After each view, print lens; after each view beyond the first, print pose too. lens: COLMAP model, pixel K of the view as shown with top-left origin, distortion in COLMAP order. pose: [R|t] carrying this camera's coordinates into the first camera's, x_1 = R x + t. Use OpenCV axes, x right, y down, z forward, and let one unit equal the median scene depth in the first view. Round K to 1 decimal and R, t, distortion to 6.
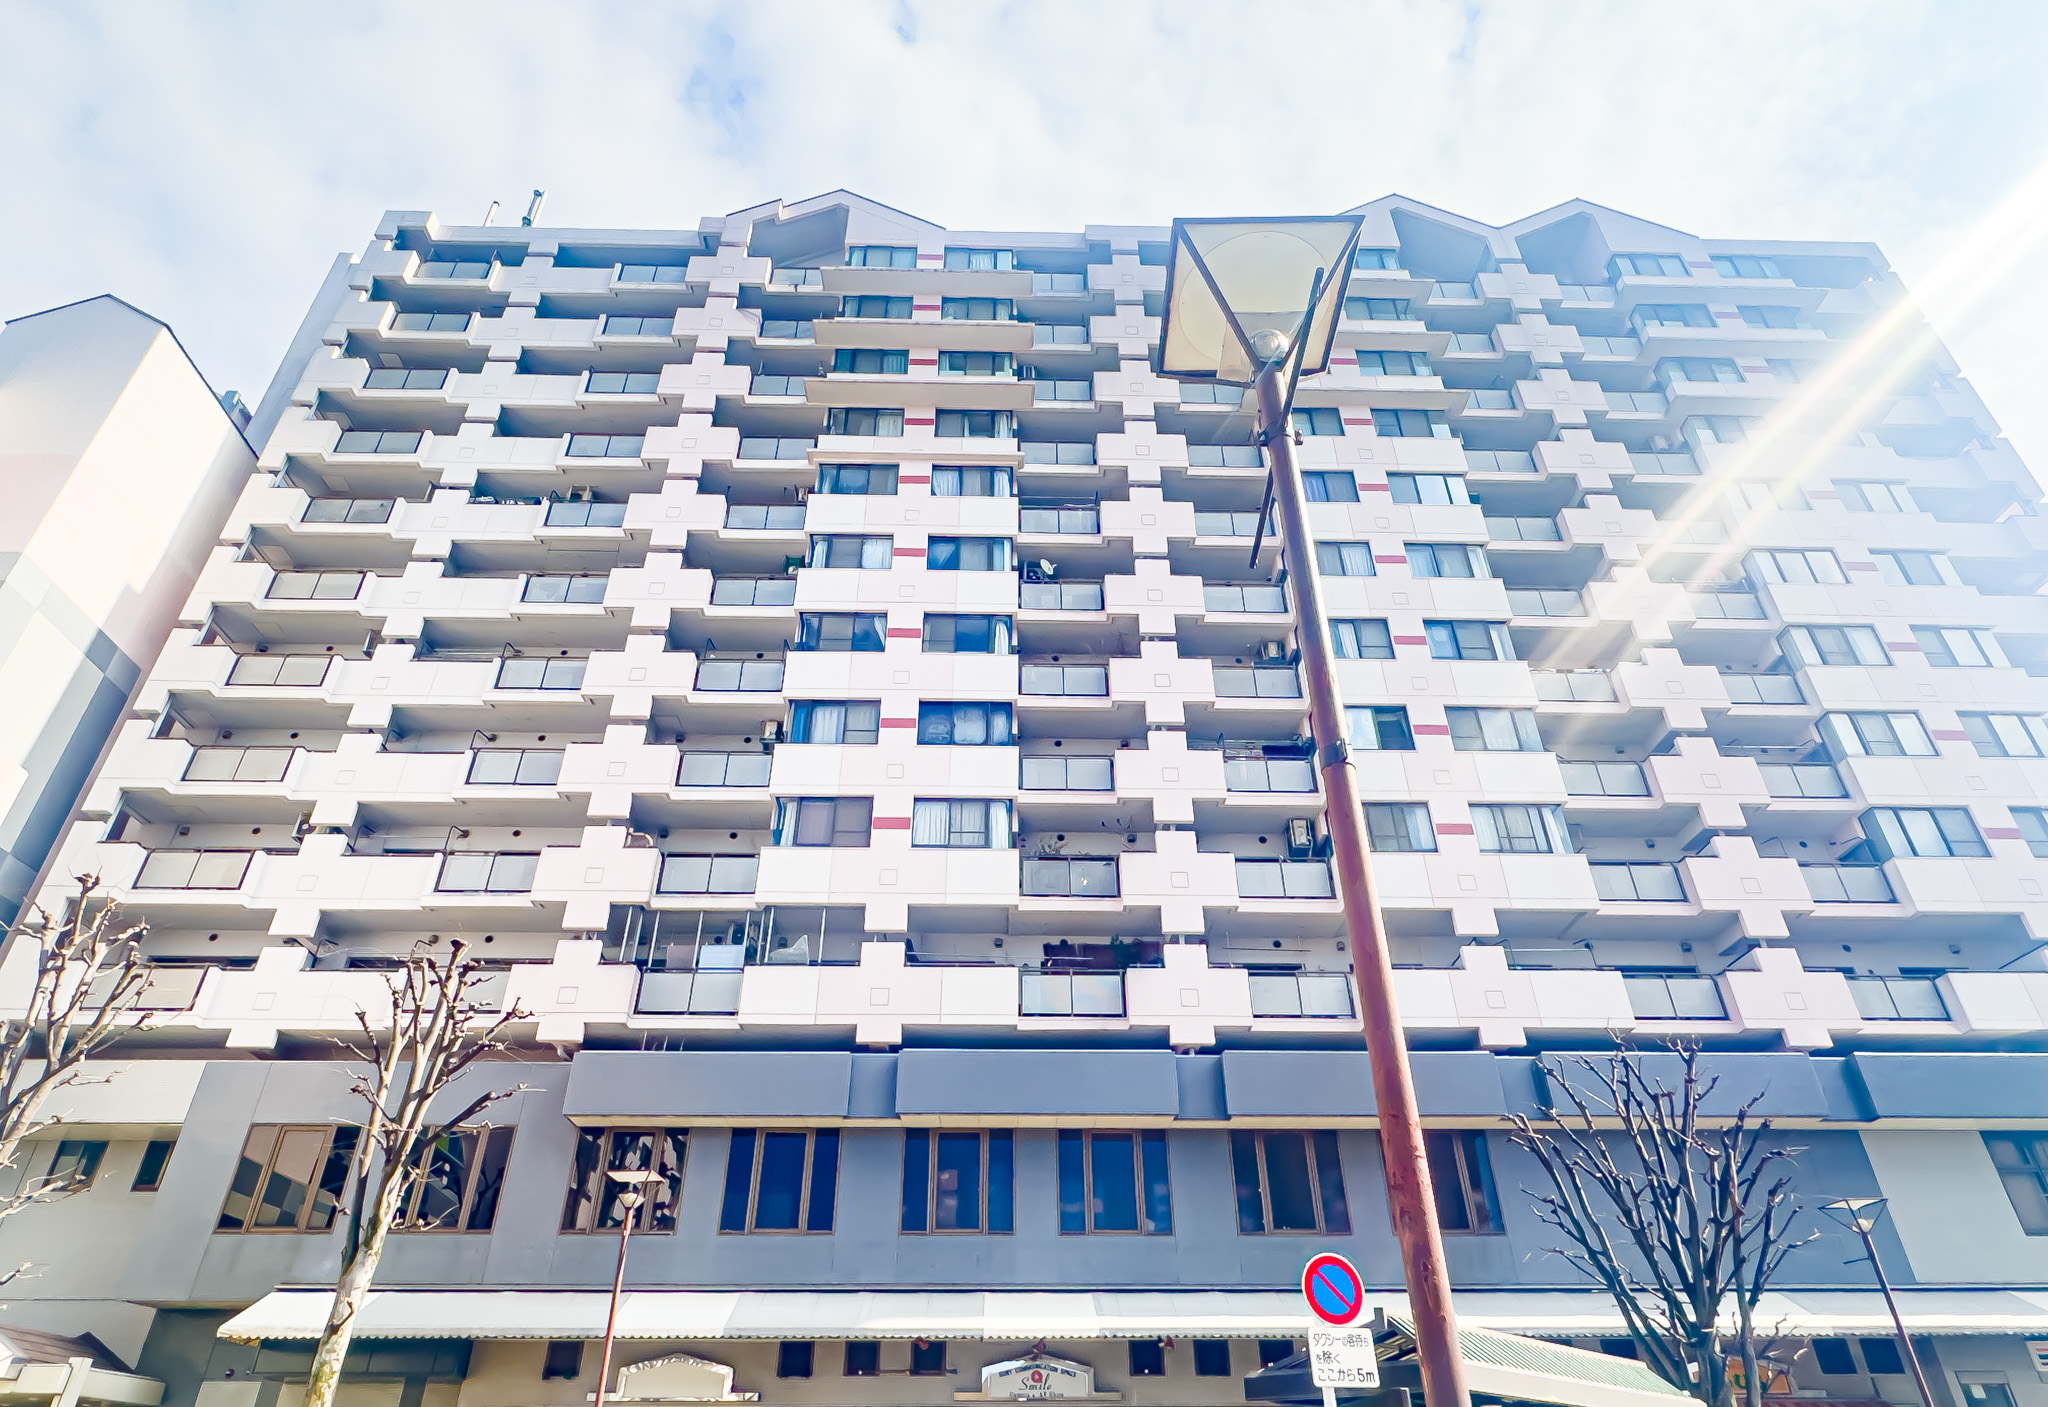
lens RADIAL K [[1162.0, 0, 1020.6], [0, 1162.0, 706.1], [0, 0, 1]] dist [0.007624, 0.001254]
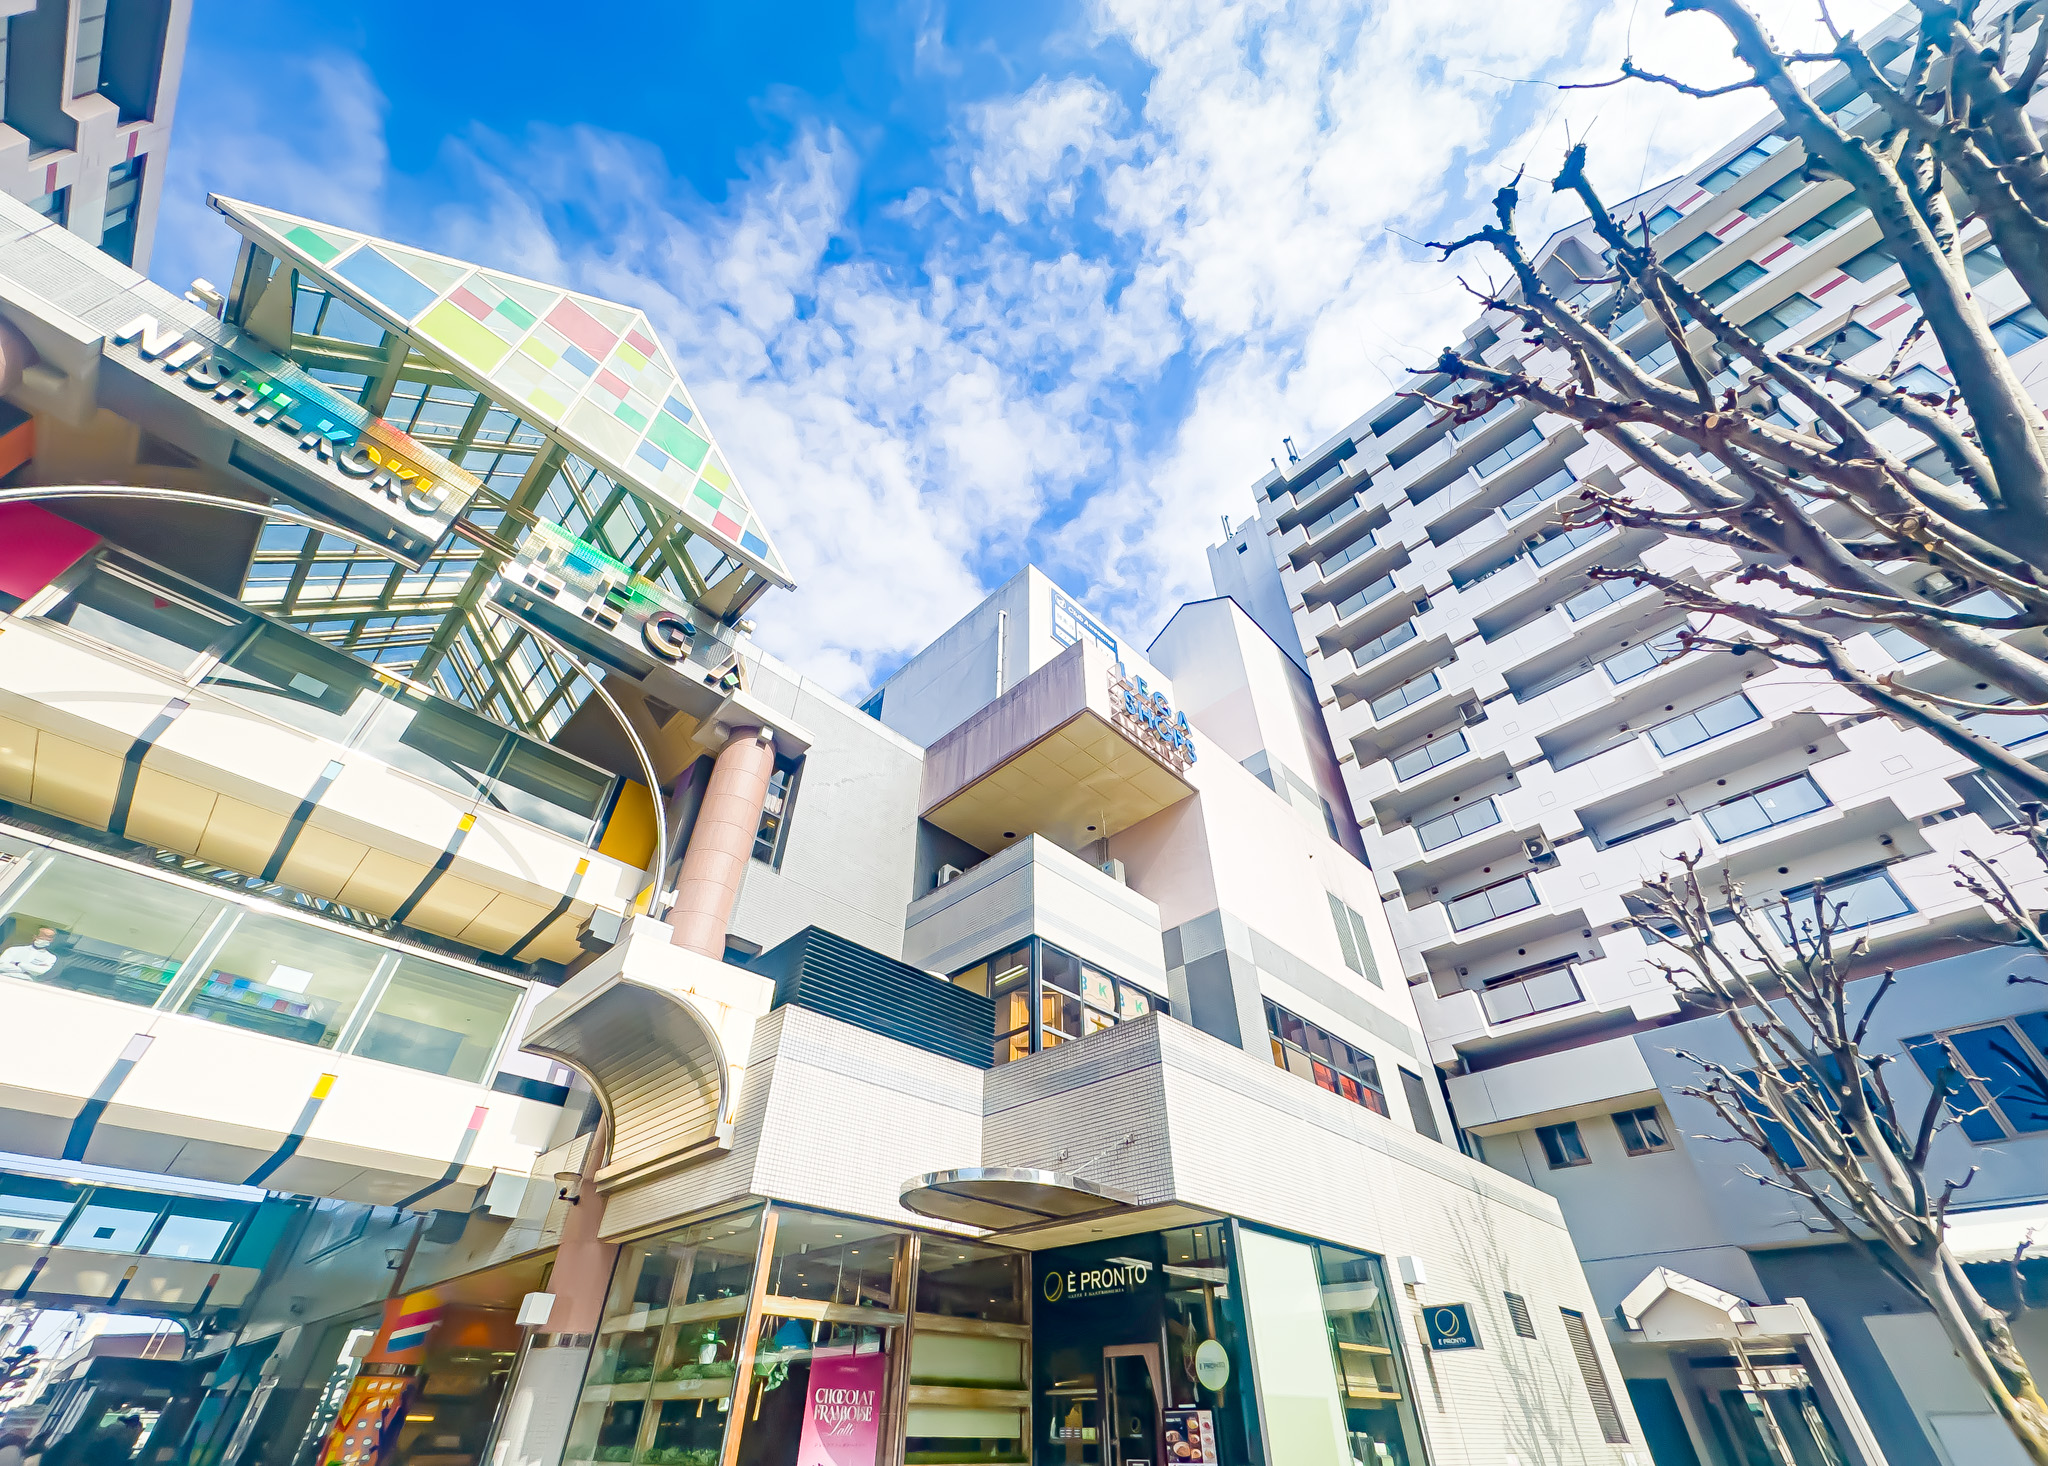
lens RADIAL K [[816.4, 0, 1024.3], [0, 816.4, 739.3], [0, 0, 1]] dist [-0.000691, 0.000116]
pose [[0.694077, -0.472555, -0.543091, -0.426225], [0.405789, 0.879943, -0.247055, -0.005516], [0.594636, -0.048905, 0.802506, -0.017099]]
